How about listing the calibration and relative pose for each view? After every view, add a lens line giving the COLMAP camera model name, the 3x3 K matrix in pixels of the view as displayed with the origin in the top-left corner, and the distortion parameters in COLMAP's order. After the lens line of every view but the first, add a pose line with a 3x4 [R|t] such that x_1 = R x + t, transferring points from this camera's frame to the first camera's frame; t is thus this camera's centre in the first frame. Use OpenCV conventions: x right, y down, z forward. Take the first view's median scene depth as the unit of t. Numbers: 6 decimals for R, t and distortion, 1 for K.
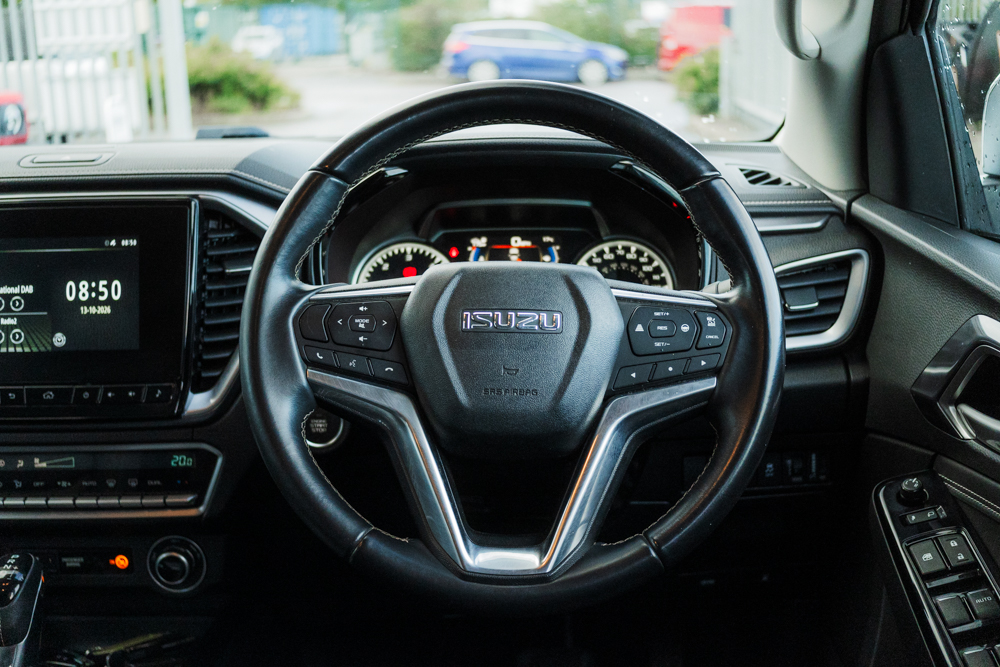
lens RADIAL K [[1199.2, 0, 500.6], [0, 1199.2, 314.8], [0, 0, 1]] dist [-0.068378, -0.026456]
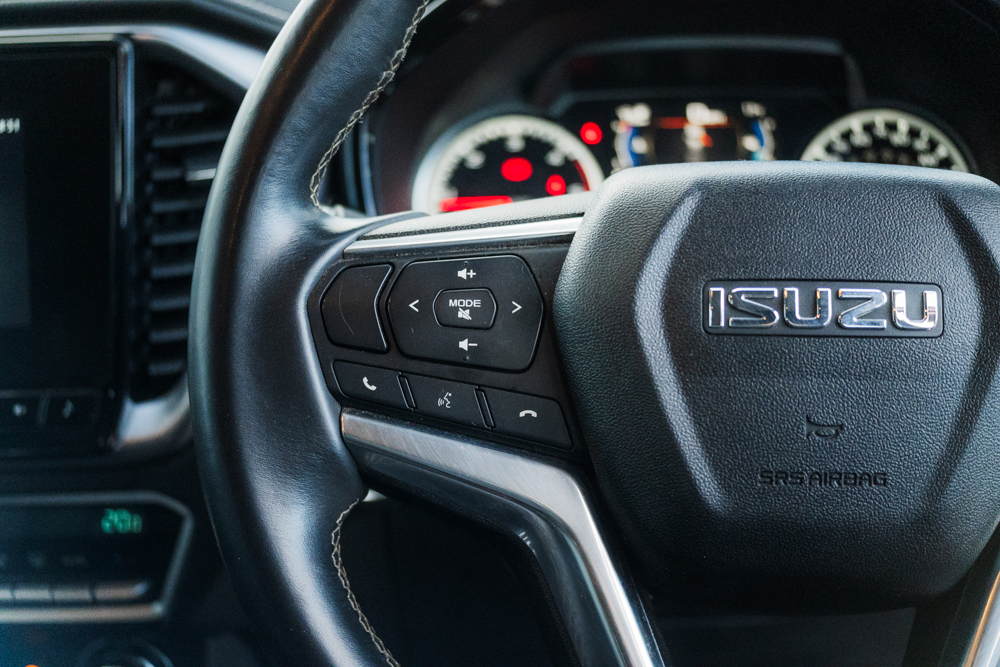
lens RADIAL K [[1276.4, 0, 469.9], [0, 1276.4, 337.1], [0, 0, 1]] dist [-0.086657, 0.024747]
pose [[0.998016, -0.001175, -0.062953, -0.077805], [0.008280, 0.993593, 0.112710, -0.032056], [0.062417, -0.113008, 0.991632, 0.495476]]
